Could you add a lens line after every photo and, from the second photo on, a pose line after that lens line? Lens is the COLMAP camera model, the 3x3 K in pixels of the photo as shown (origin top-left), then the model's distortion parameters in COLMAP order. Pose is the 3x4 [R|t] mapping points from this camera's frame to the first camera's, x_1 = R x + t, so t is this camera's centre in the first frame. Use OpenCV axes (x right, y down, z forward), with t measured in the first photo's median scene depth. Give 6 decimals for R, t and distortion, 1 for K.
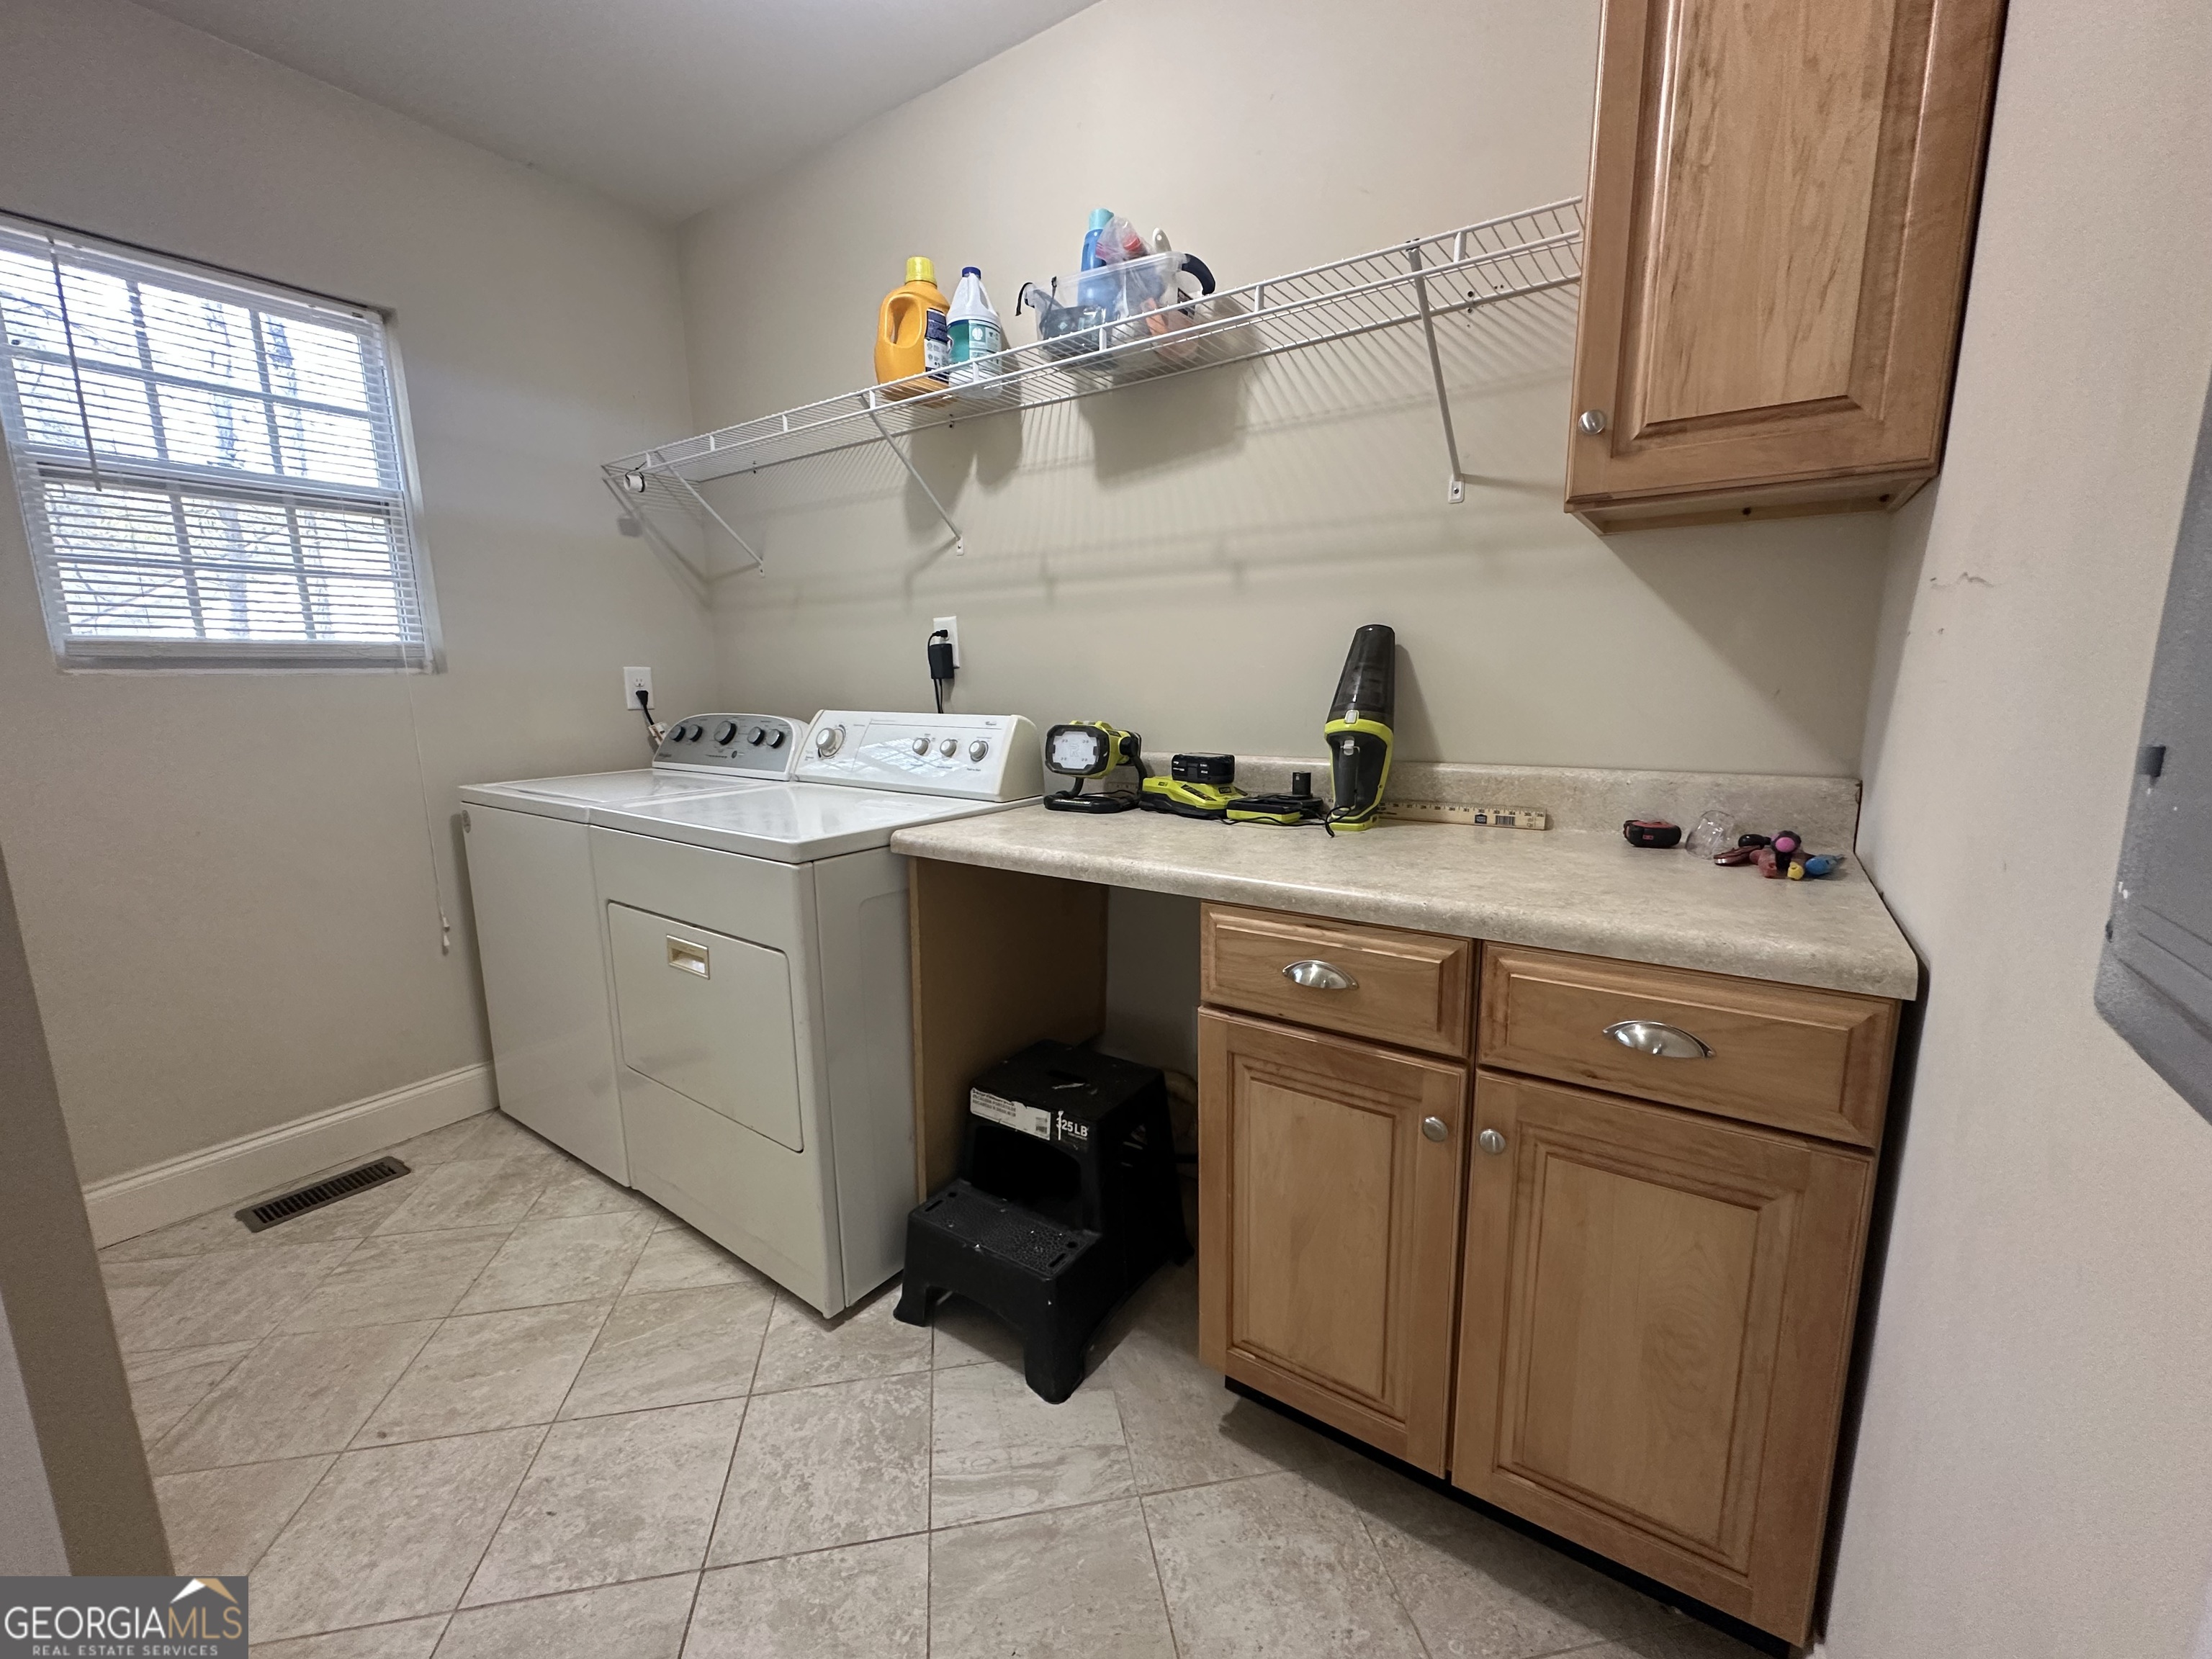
lens RADIAL K [[893.8, 0, 1100.3], [0, 893.8, 832.5], [0, 0, 1]] dist [-0.003589, 0.000230]
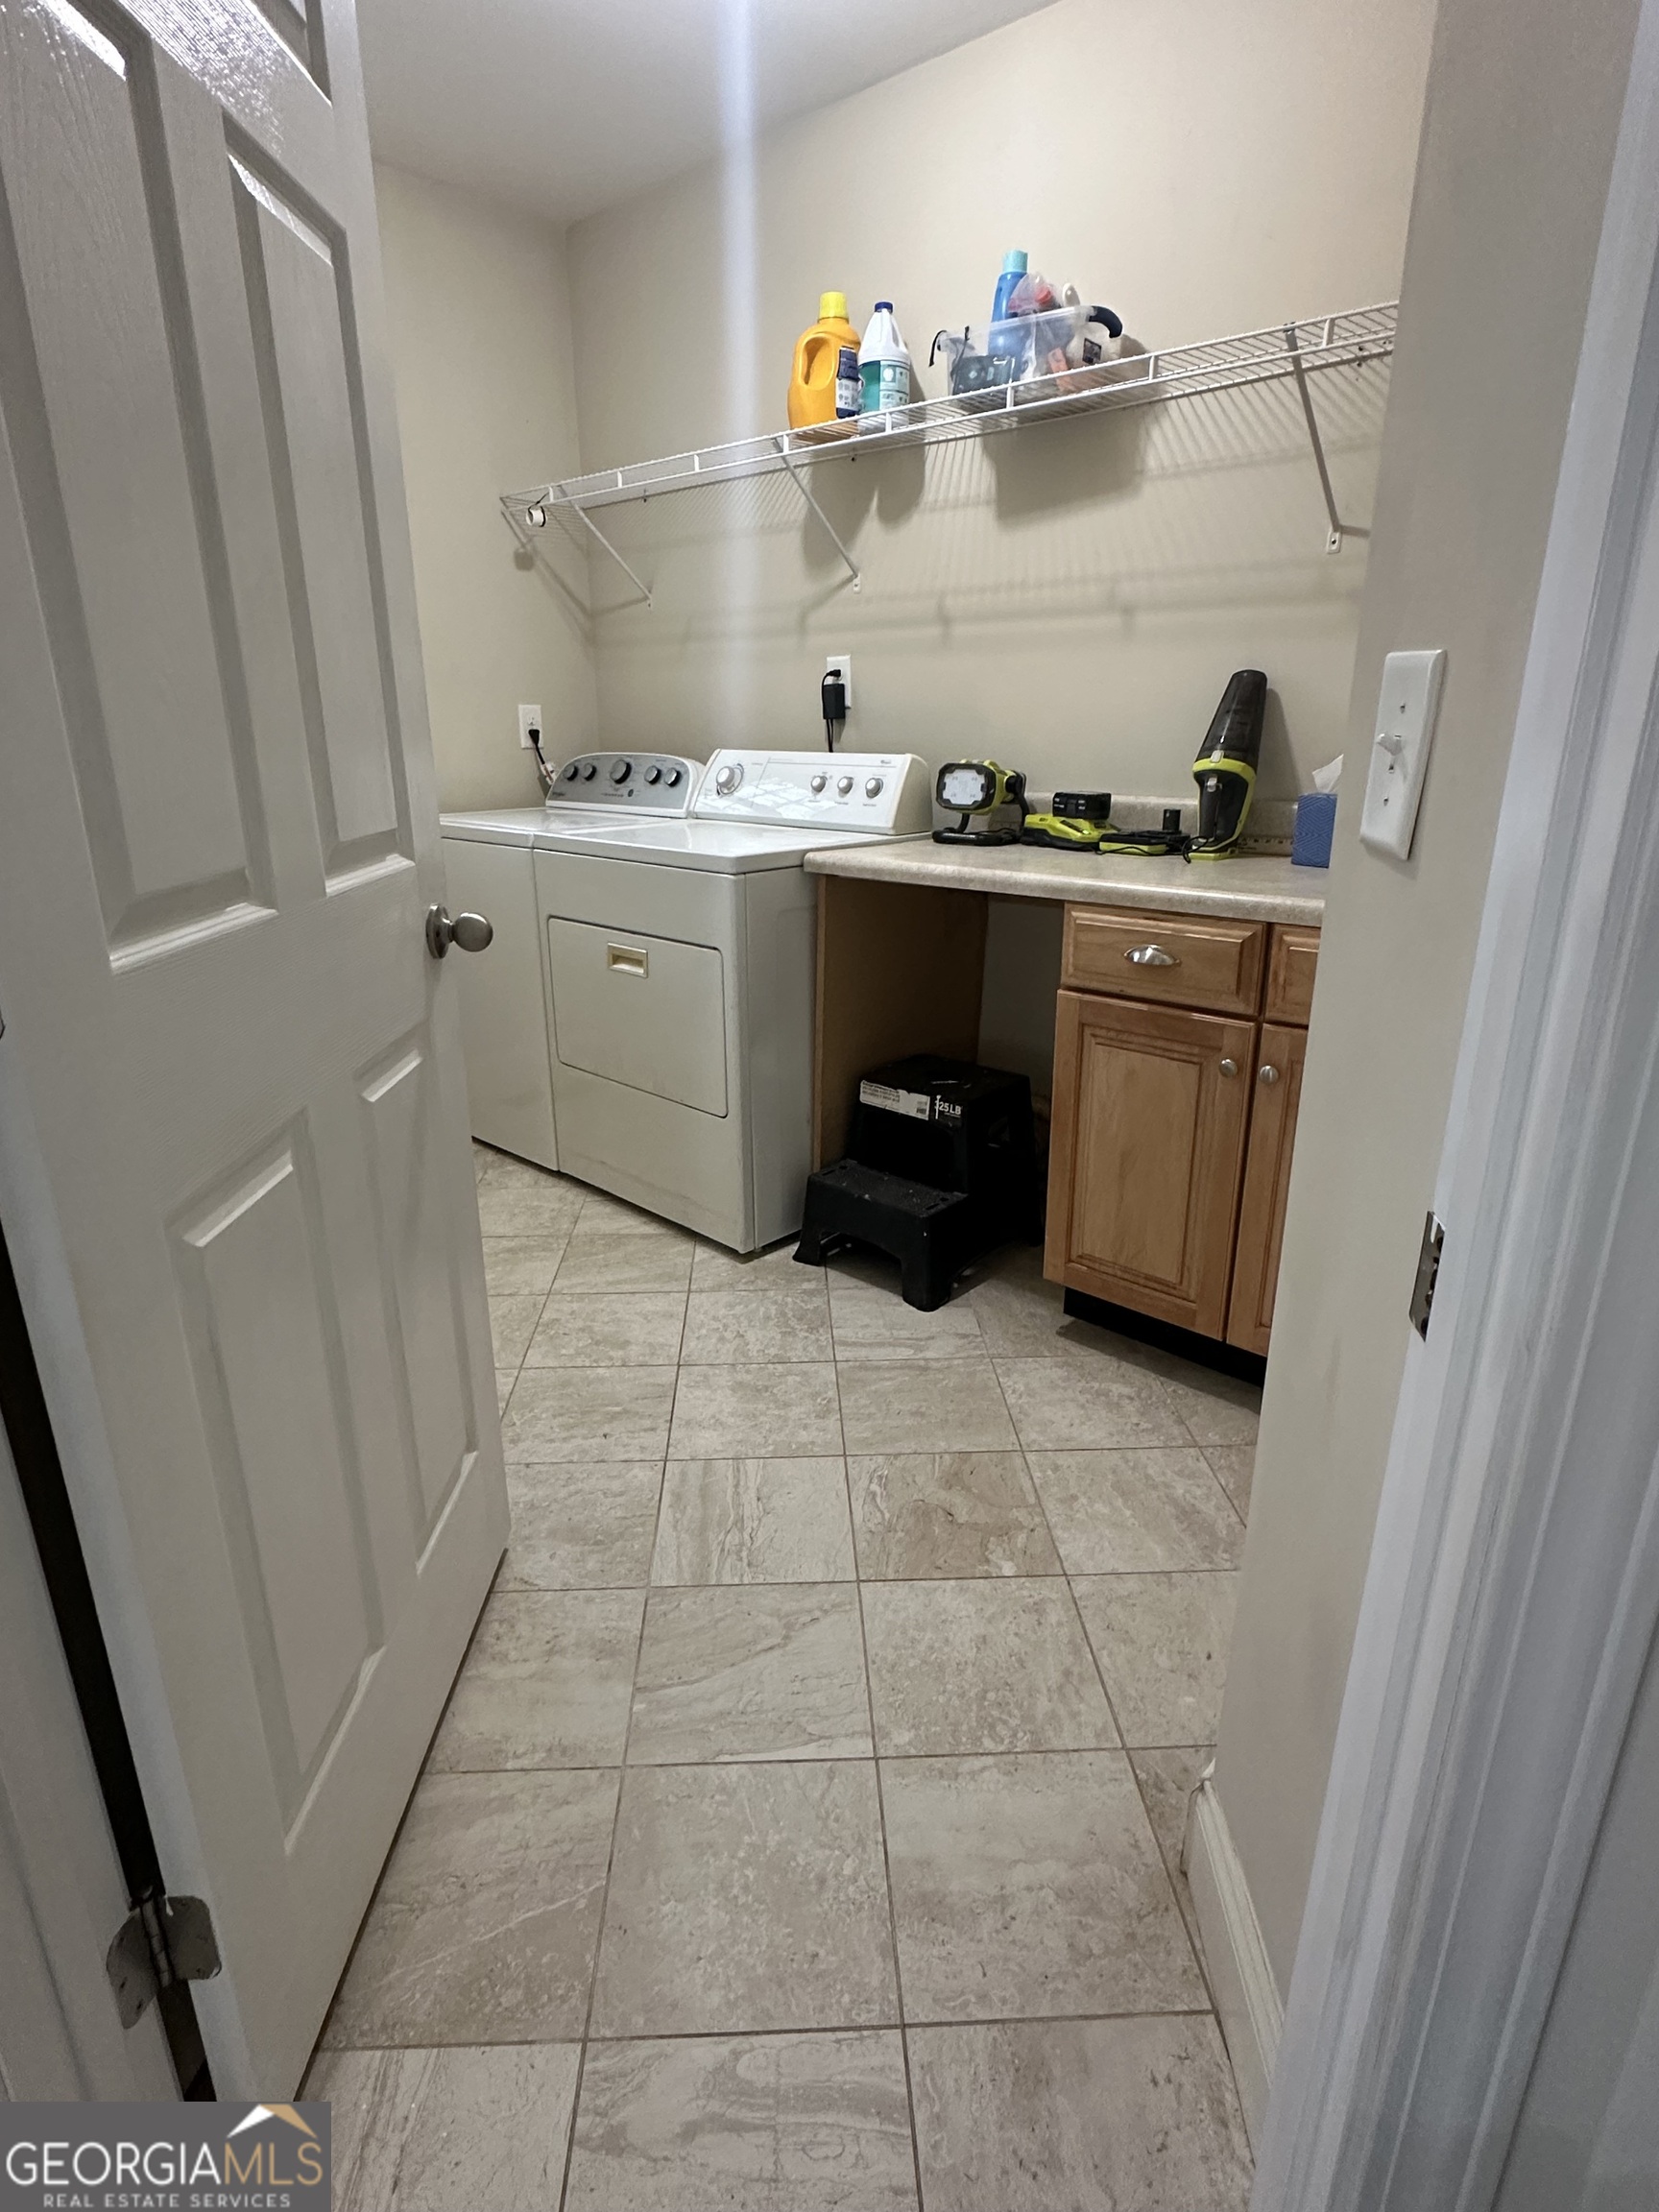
lens RADIAL K [[1152.8, 0, 813.7], [0, 1152.8, 1101.6], [0, 0, 1]] dist [-0.003516, 0.000057]
pose [[0.990655, 0.049327, -0.127159, -0.013041], [-0.030136, 0.988431, 0.148644, 0.091861], [0.133020, -0.143423, 0.980681, -0.506593]]
